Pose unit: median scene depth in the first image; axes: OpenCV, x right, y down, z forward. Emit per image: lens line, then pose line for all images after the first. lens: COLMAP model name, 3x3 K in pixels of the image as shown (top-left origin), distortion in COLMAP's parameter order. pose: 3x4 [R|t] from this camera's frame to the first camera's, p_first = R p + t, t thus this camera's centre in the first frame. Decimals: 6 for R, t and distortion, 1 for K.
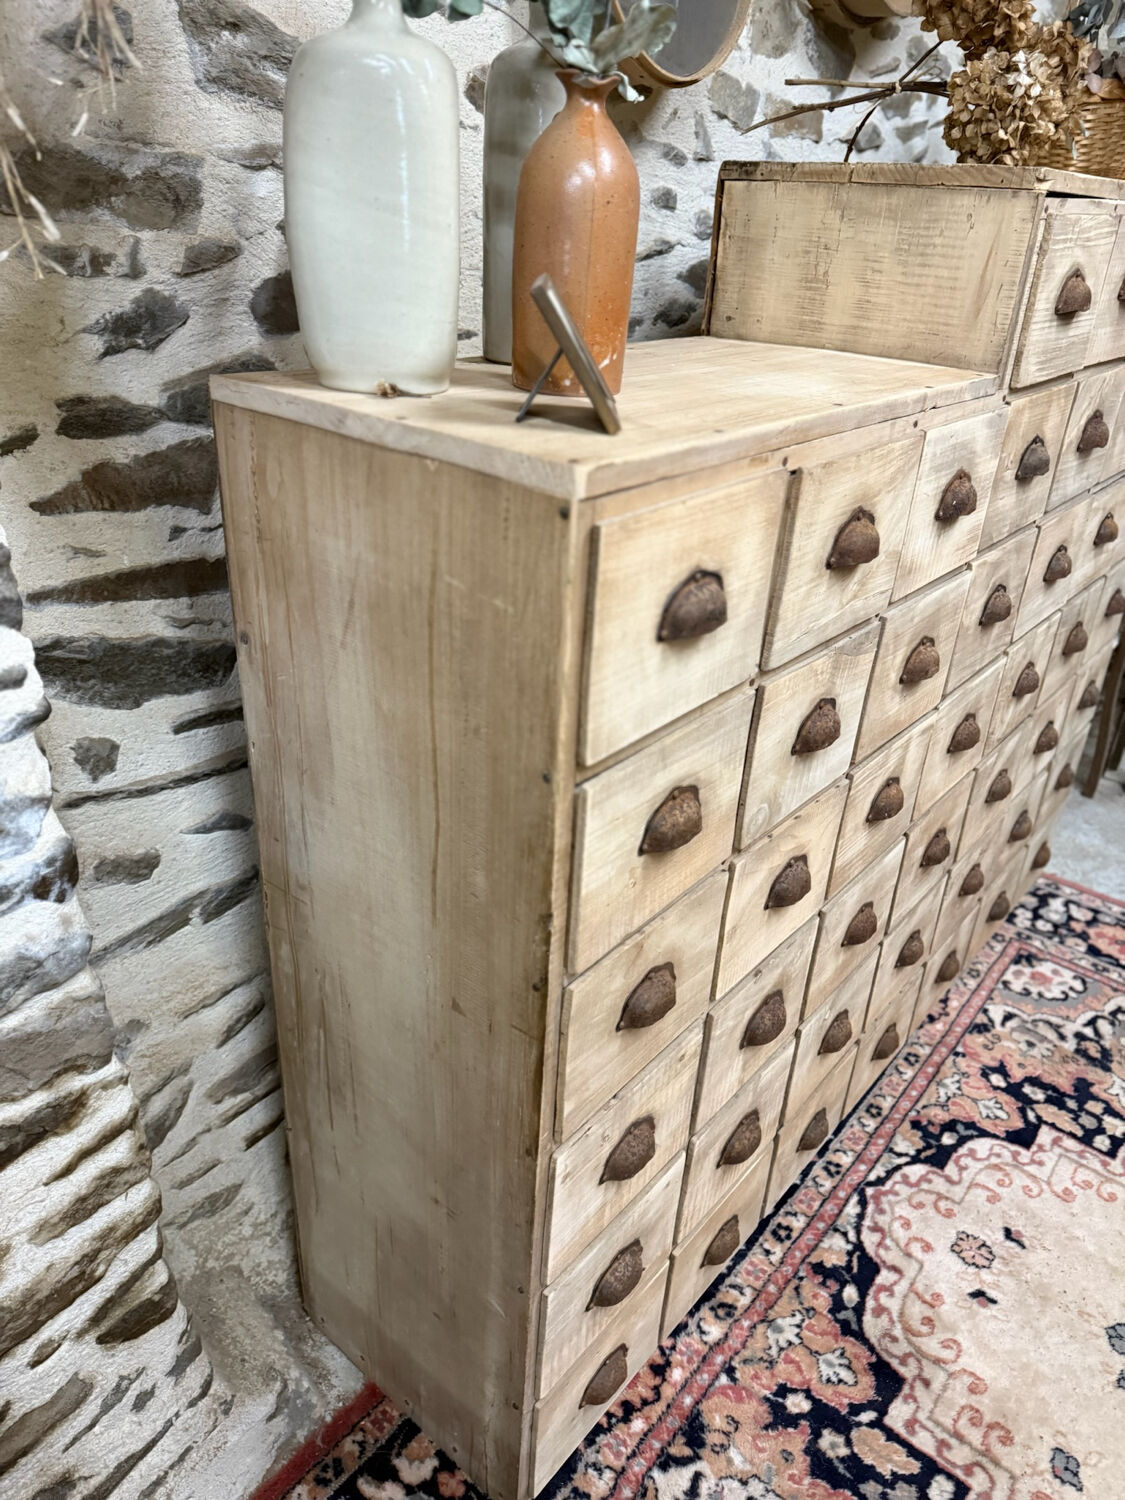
lens RADIAL K [[1069.5, 0, 567.5], [0, 1069.5, 754.7], [0, 0, 1]] dist [-0.003489, 0.000513]
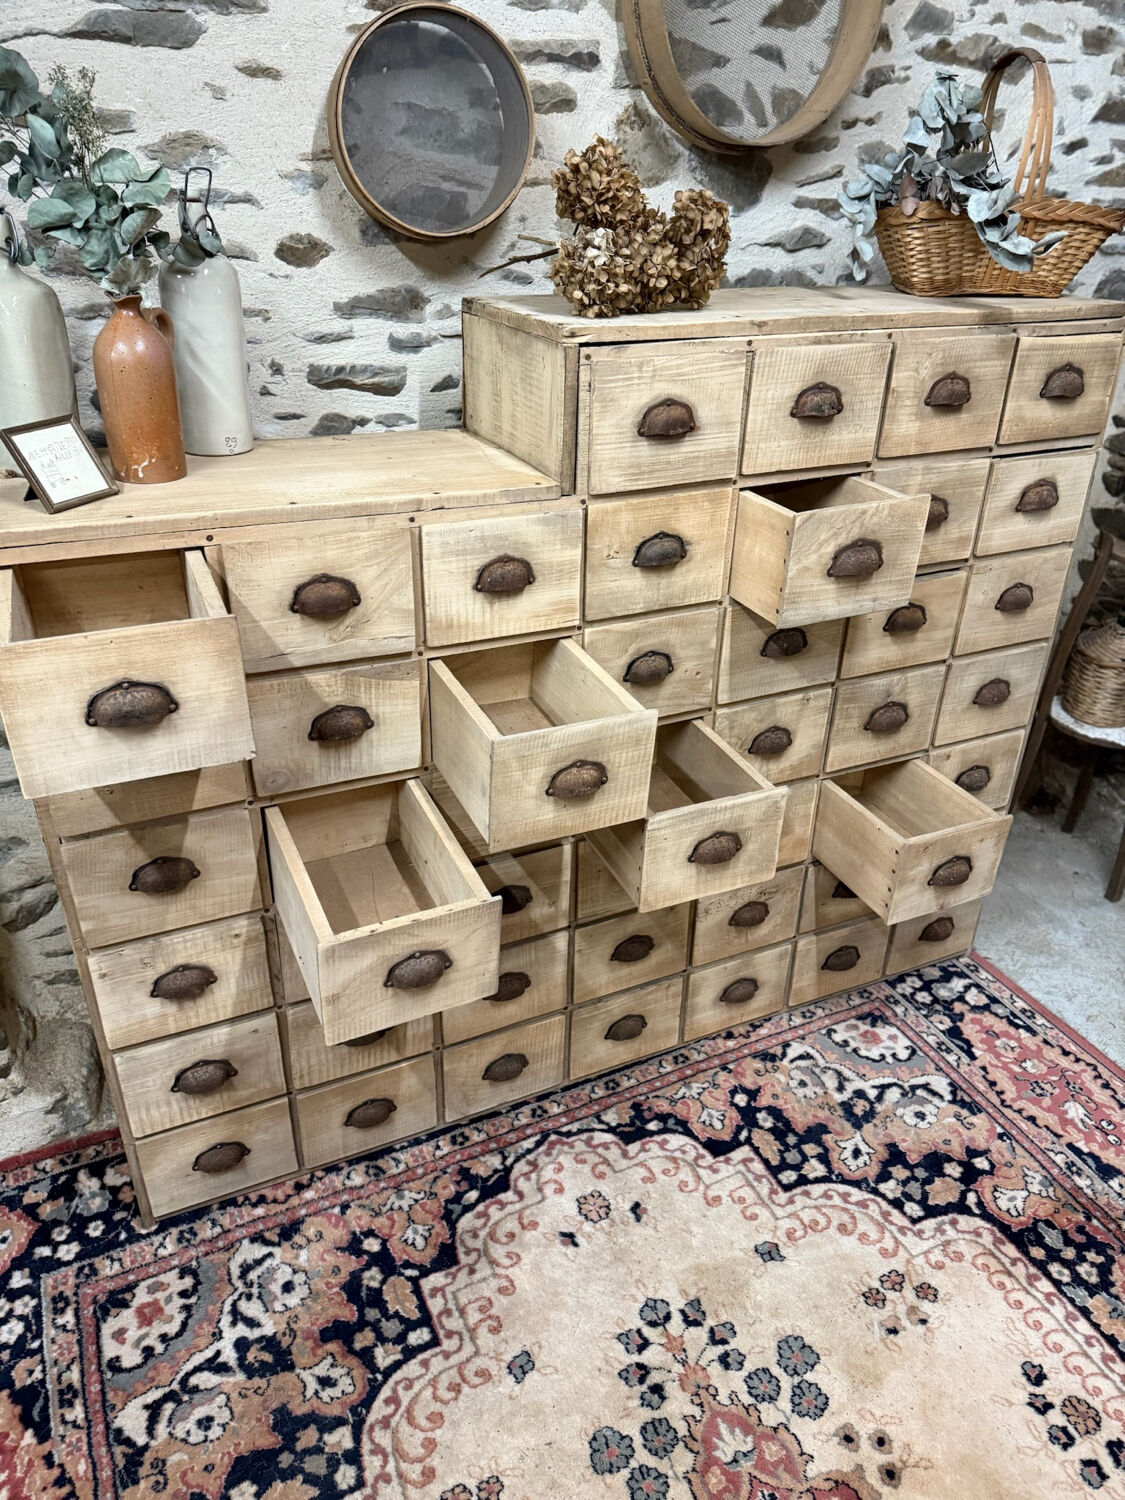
lens RADIAL K [[1058.1, 0, 557.7], [0, 1058.1, 753.8], [0, 0, 1]] dist [0.020551, -0.018085]
pose [[0.900959, 0.184855, -0.392558, 0.743999], [-0.183260, 0.982171, 0.041904, -0.070954], [0.393305, 0.034186, 0.918772, -0.113282]]
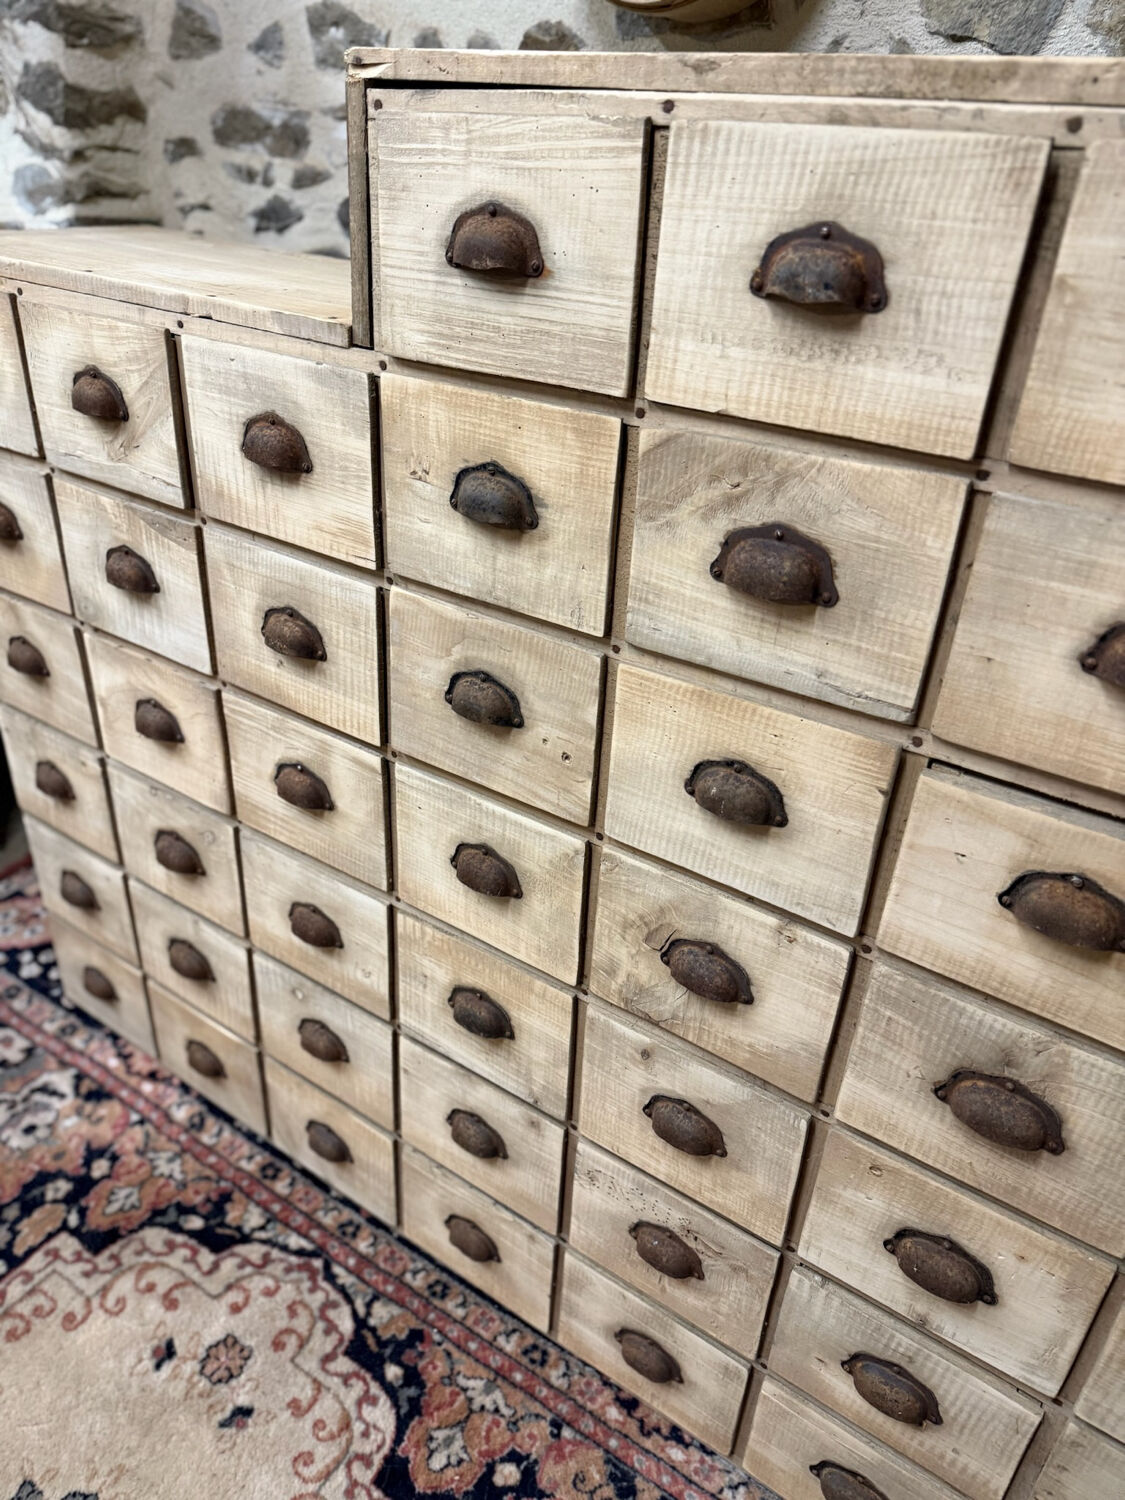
lens RADIAL K [[1064.6, 0, 556.3], [0, 1064.6, 757.0], [0, 0, 1]] dist [0.003687, -0.006029]
pose [[0.096000, 0.454500, -0.885559, 0.979482], [-0.512454, 0.785272, 0.347475, -0.355746], [0.853332, 0.420450, 0.308297, 0.798244]]
